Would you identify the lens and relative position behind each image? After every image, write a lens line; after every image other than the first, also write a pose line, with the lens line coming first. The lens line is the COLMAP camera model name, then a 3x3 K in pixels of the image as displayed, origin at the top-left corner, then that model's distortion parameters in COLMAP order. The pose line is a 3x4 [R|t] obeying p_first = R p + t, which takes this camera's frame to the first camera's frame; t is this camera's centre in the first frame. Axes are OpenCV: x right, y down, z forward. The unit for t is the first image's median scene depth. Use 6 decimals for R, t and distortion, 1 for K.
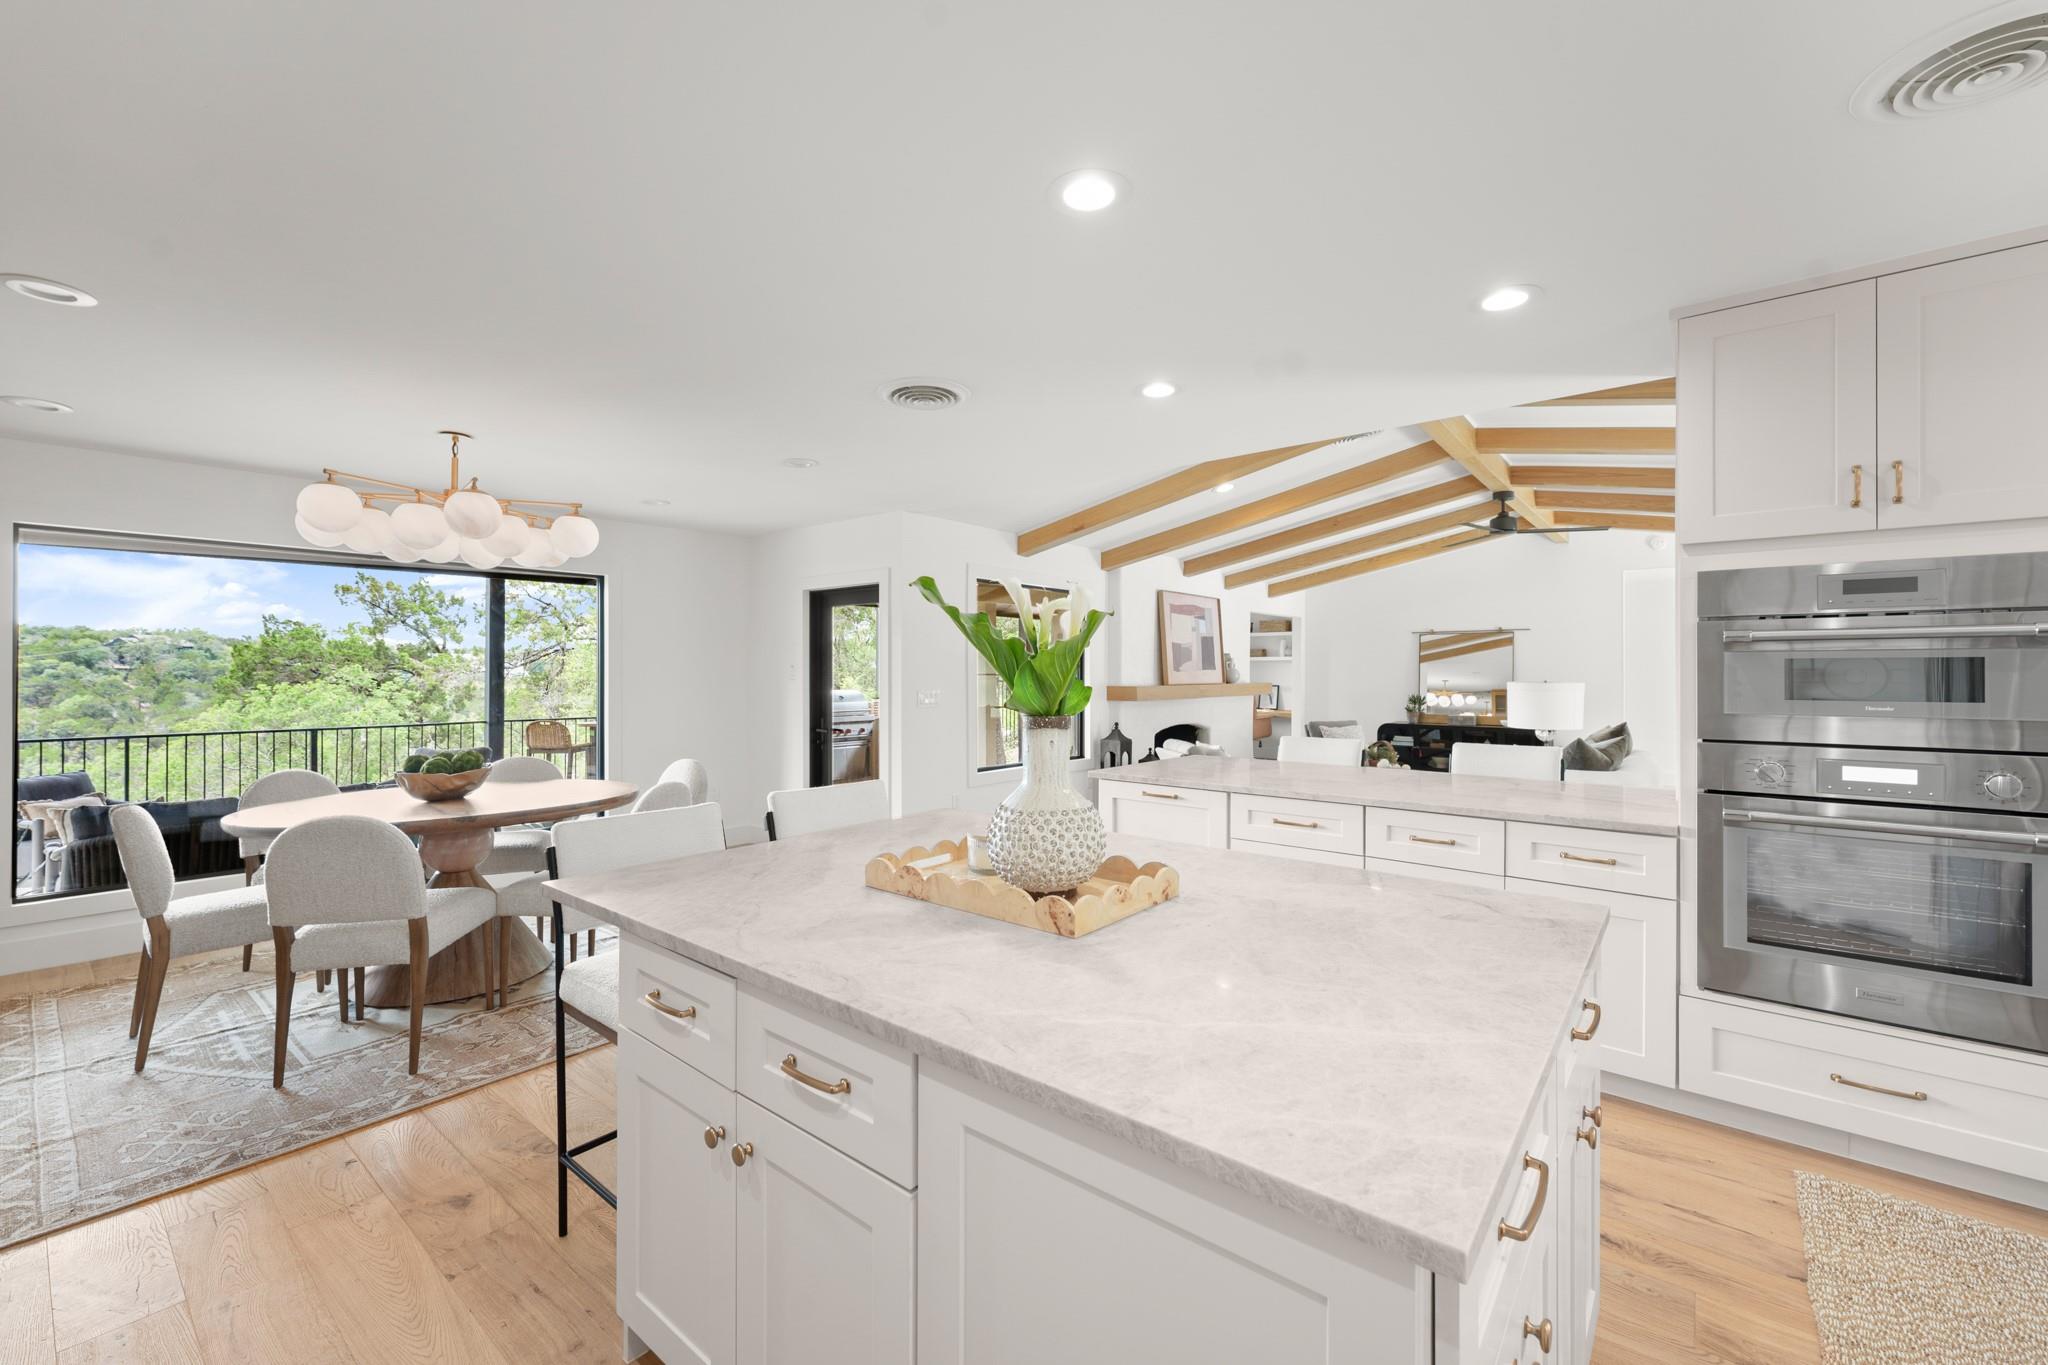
lens RADIAL K [[831.7, 0, 1021.1], [0, 831.7, 678.4], [0, 0, 1]] dist [0.002708, 0.000453]
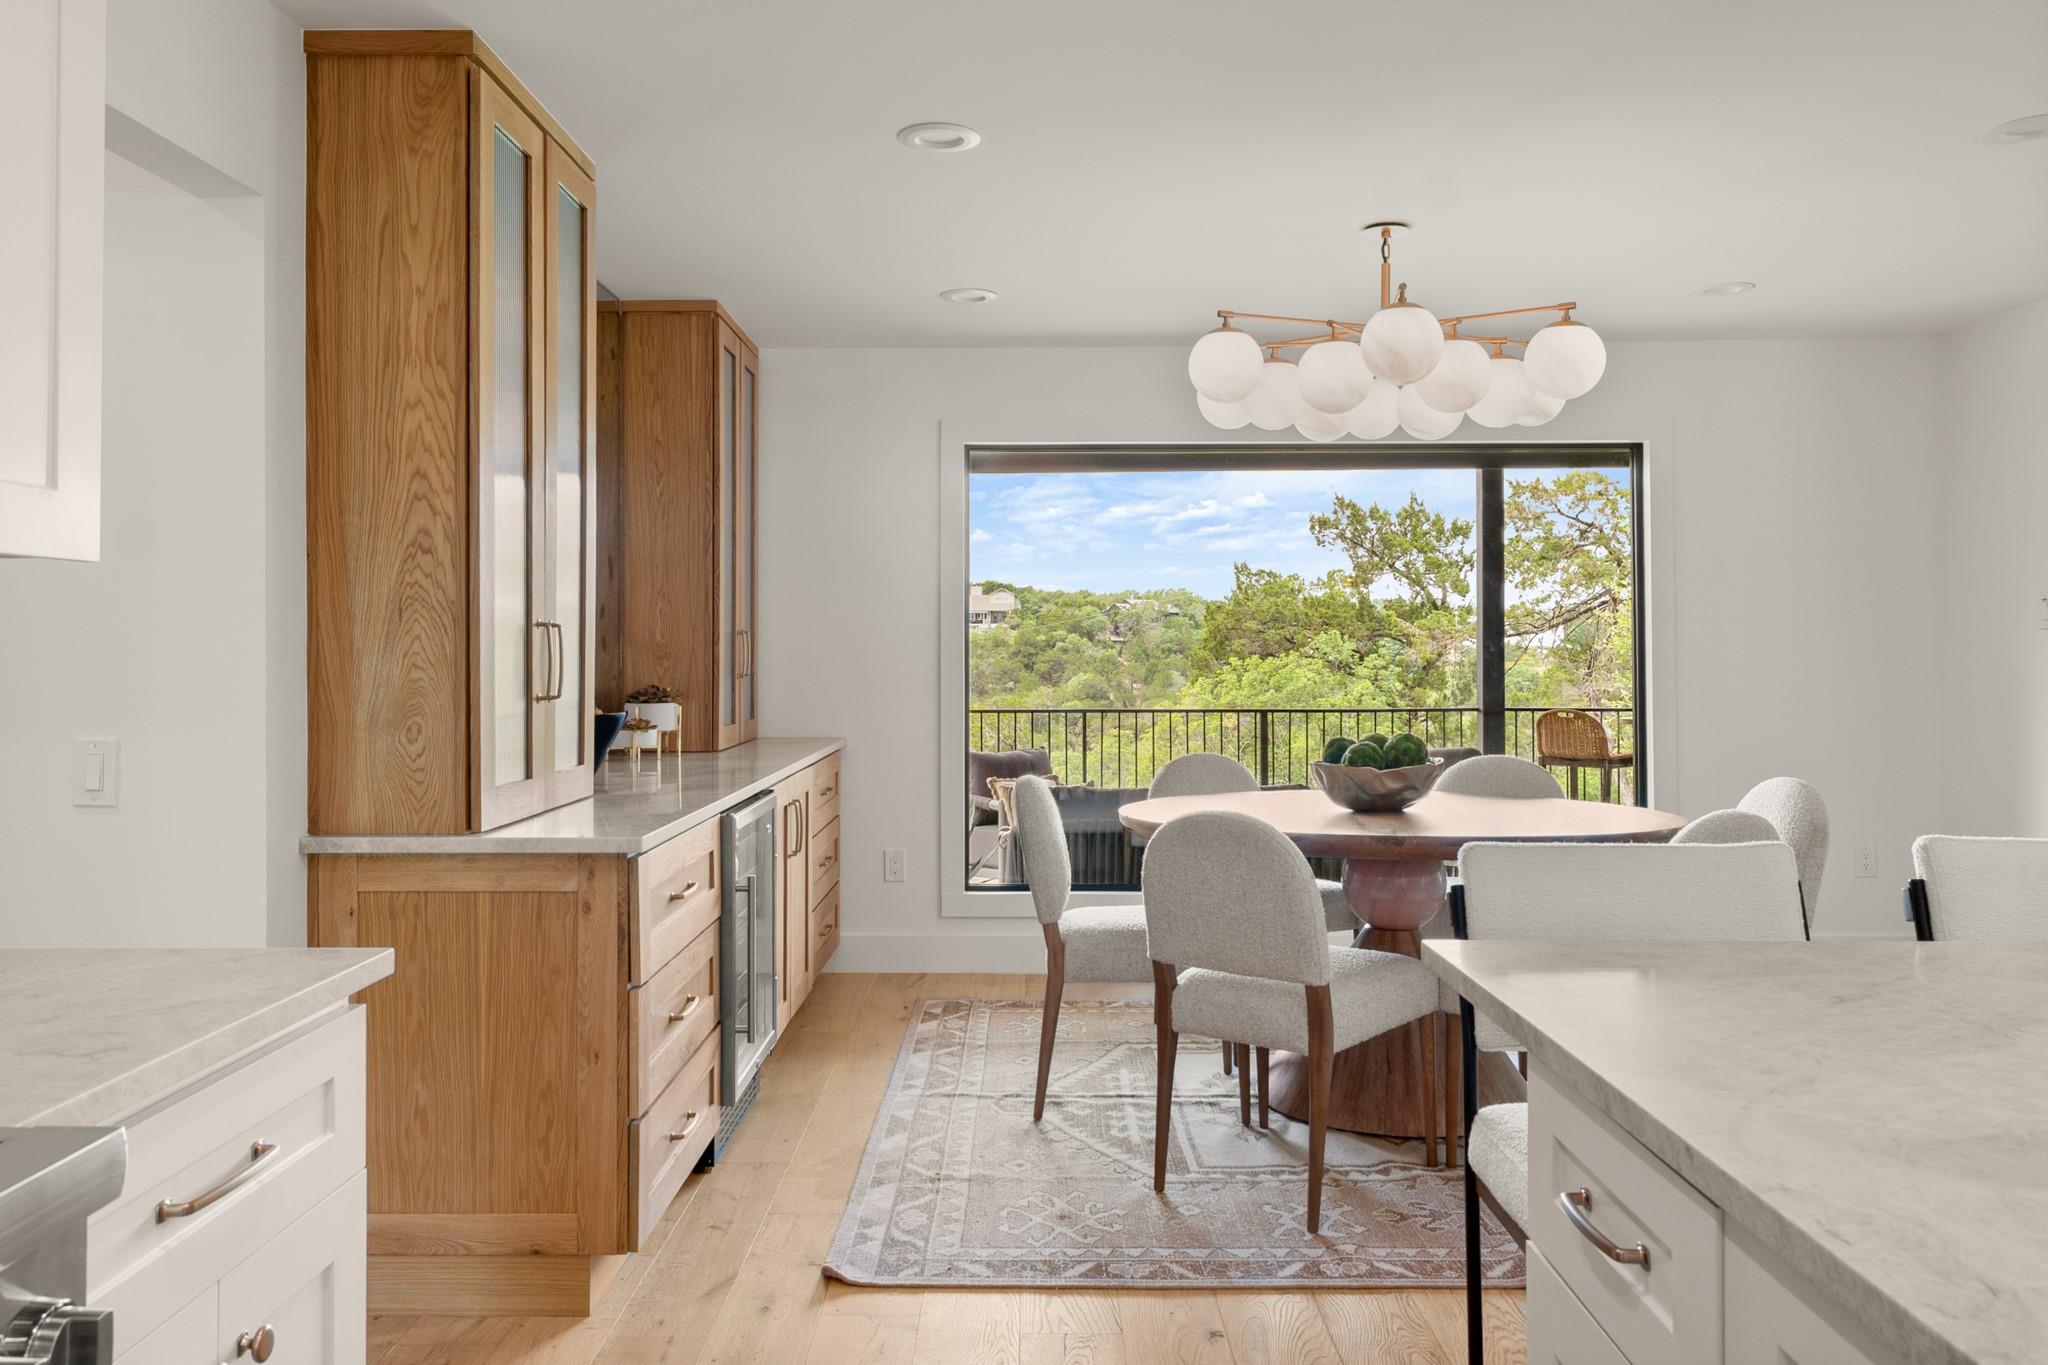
lens RADIAL K [[1478.8, 0, 1023.1], [0, 1478.8, 629.2], [0, 0, 1]] dist [0.009624, -0.010611]
pose [[0.627607, -0.013684, -0.778410, 0.012542], [-0.001276, 0.999826, -0.018605, 0.033368], [0.778529, 0.012670, 0.627481, 0.102803]]
